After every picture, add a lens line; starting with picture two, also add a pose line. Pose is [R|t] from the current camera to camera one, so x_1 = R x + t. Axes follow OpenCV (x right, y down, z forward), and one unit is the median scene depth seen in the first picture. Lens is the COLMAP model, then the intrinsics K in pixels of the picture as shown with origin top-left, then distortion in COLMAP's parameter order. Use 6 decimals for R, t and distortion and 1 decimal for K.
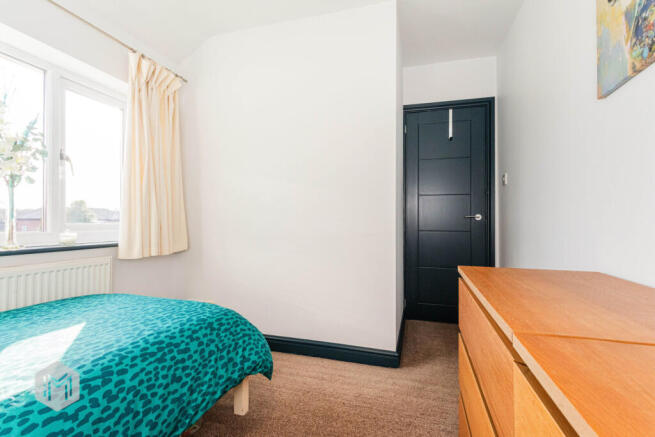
lens RADIAL K [[317.2, 0, 327.5], [0, 317.2, 218.5], [0, 0, 1]] dist [-0.003236, -0.000215]
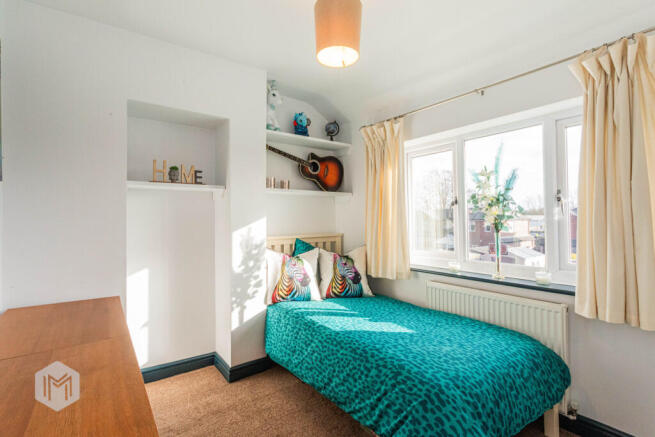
lens RADIAL K [[317.2, 0, 327.5], [0, 317.2, 218.5], [0, 0, 1]] dist [-0.003236, -0.000215]
pose [[-0.605300, 0.002893, -0.795992, 0.674457], [0.014735, 0.999863, -0.007572, -0.201426], [0.795861, -0.016312, -0.605260, 1.565668]]
